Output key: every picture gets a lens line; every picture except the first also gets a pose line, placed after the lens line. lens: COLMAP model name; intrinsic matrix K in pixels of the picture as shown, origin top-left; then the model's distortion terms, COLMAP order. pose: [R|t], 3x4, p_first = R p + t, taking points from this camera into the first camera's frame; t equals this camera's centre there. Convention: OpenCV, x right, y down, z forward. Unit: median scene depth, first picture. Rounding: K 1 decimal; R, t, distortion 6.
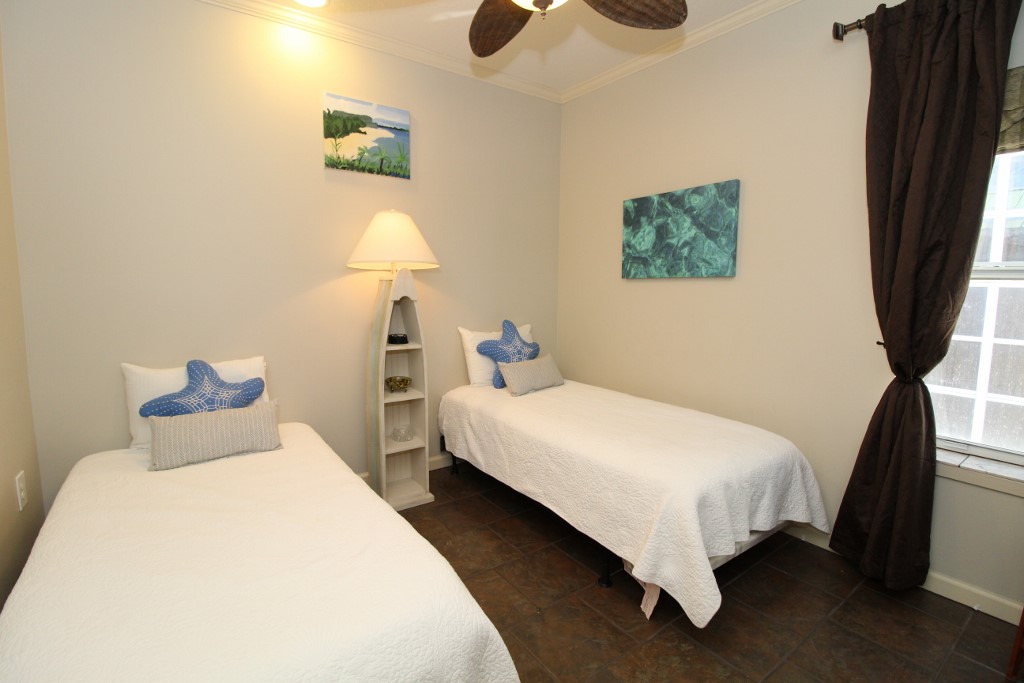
lens RADIAL K [[471.6, 0, 515.7], [0, 471.6, 336.8], [0, 0, 1]] dist [-0.011342, -0.005934]
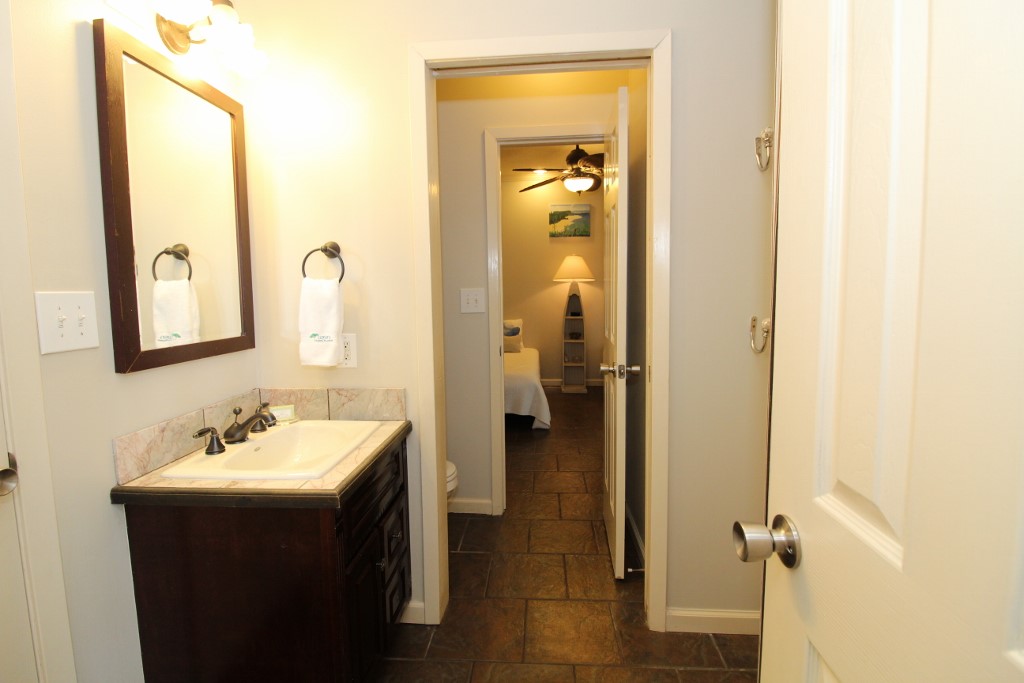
lens RADIAL K [[471.6, 0, 516.6], [0, 471.6, 335.4], [0, 0, 1]] dist [-0.011342, -0.005934]
pose [[0.770222, 0.044821, -0.636199, 0.874377], [-0.058816, 0.998268, -0.000878, 0.115554], [0.635058, 0.038095, 0.771524, -0.779092]]
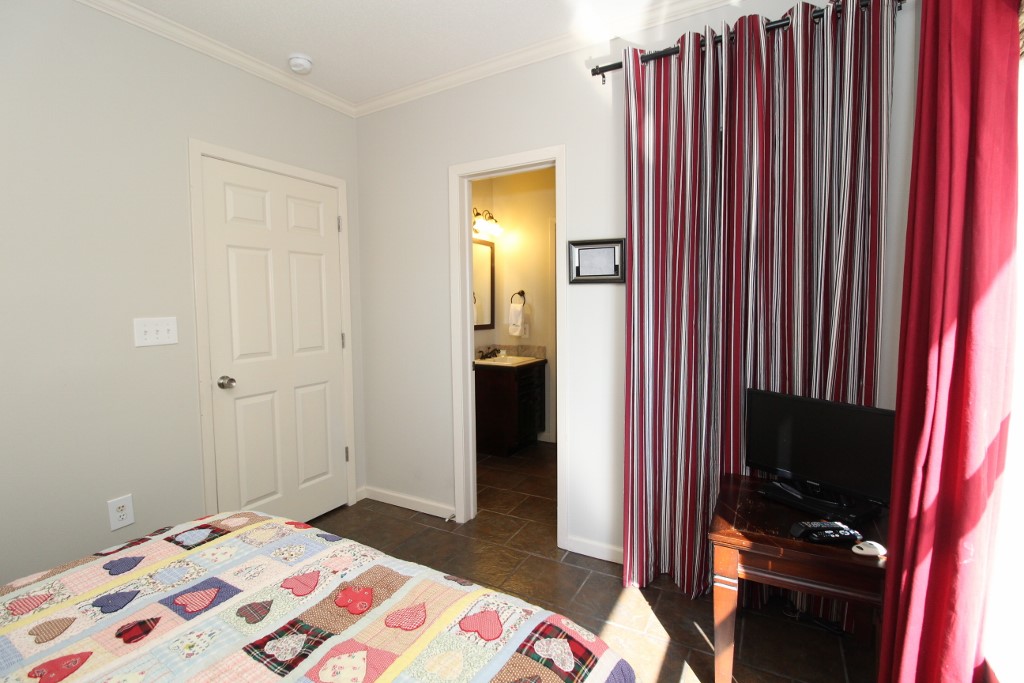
lens RADIAL K [[471.6, 0, 516.2], [0, 471.6, 330.8], [0, 0, 1]] dist [-0.011342, -0.005934]
pose [[0.436248, 0.046899, -0.898604, 1.761769], [-0.100350, 0.994947, 0.003210, 0.145016], [0.894214, 0.088775, 0.438749, -1.186631]]
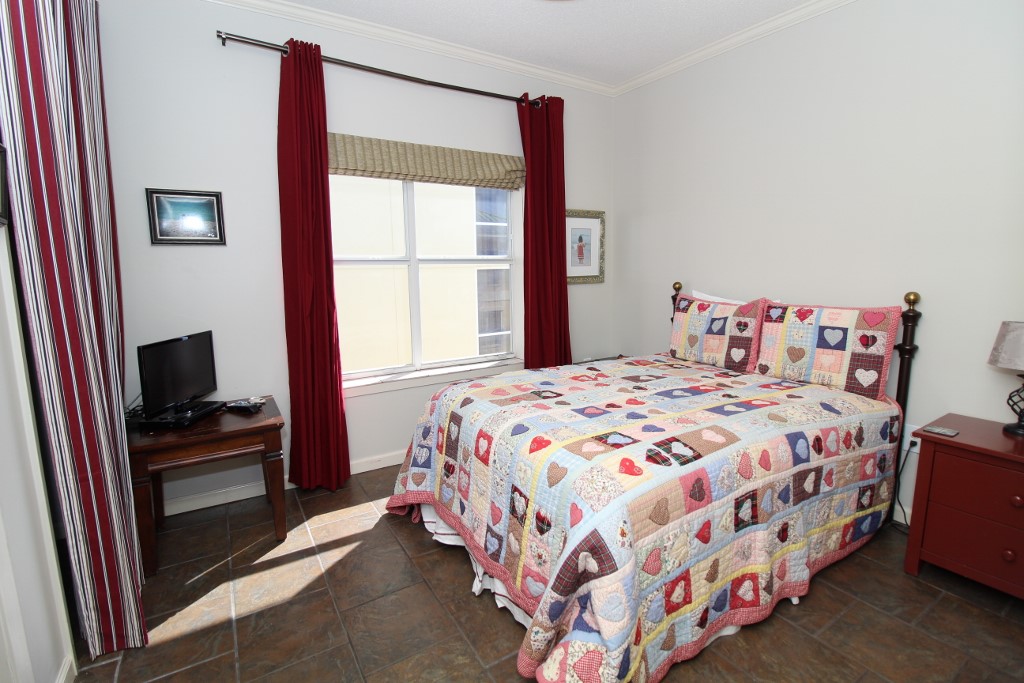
lens RADIAL K [[471.6, 0, 511.6], [0, 471.6, 333.4], [0, 0, 1]] dist [-0.011342, -0.005934]
pose [[0.066580, -0.140629, 0.987821, 0.682094], [0.133927, 0.982319, 0.130819, 0.161897], [-0.988752, 0.123586, 0.084237, -1.186458]]
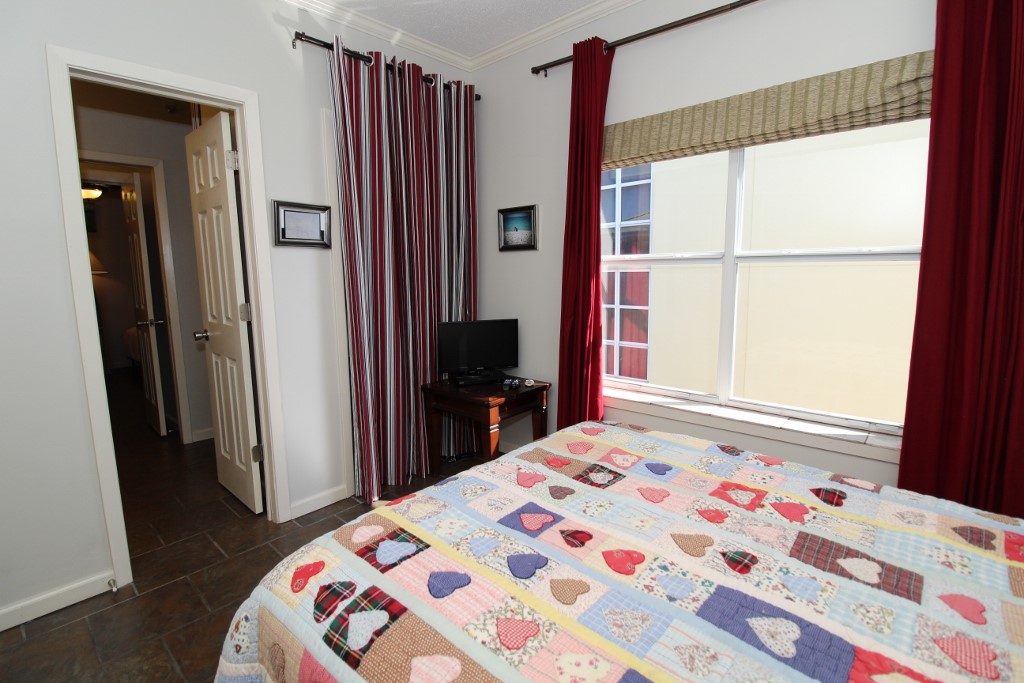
lens RADIAL K [[471.6, 0, 504.2], [0, 471.6, 330.9], [0, 0, 1]] dist [-0.011342, -0.005934]
pose [[0.977981, -0.045075, 0.203768, 1.245160], [0.044358, 0.998983, 0.008087, 0.211921], [-0.203925, 0.001129, 0.978986, -1.613084]]
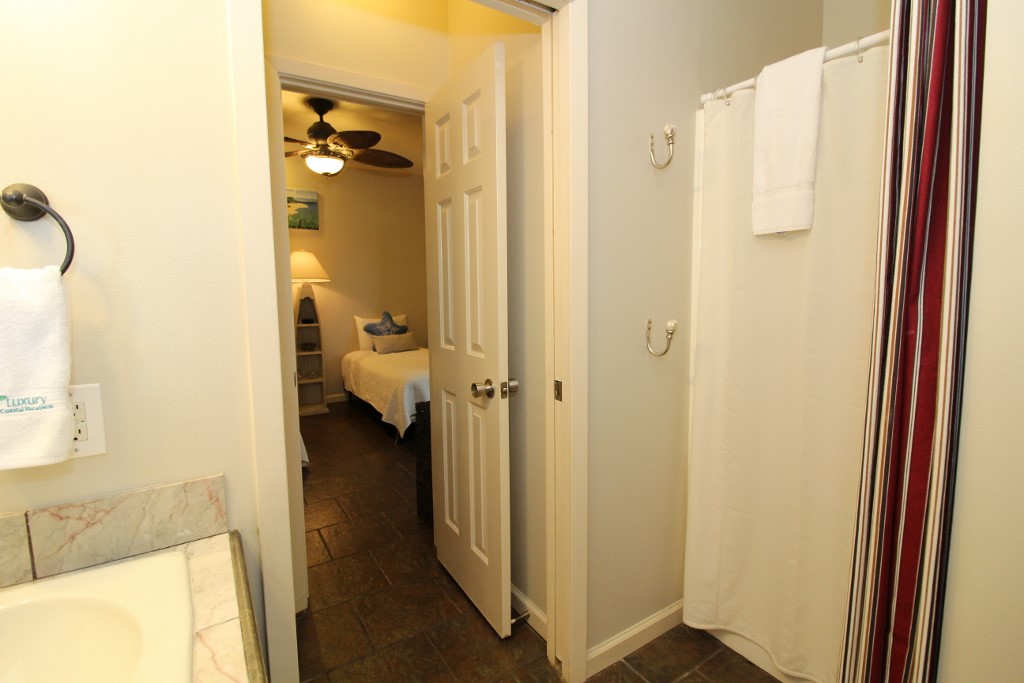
lens RADIAL K [[471.6, 0, 514.9], [0, 471.6, 333.6], [0, 0, 1]] dist [-0.011342, -0.005934]
pose [[0.998836, -0.013996, -0.046161, 0.594715], [0.012835, 0.999596, -0.025352, 0.105010], [0.046498, 0.024730, 0.998612, -0.716257]]
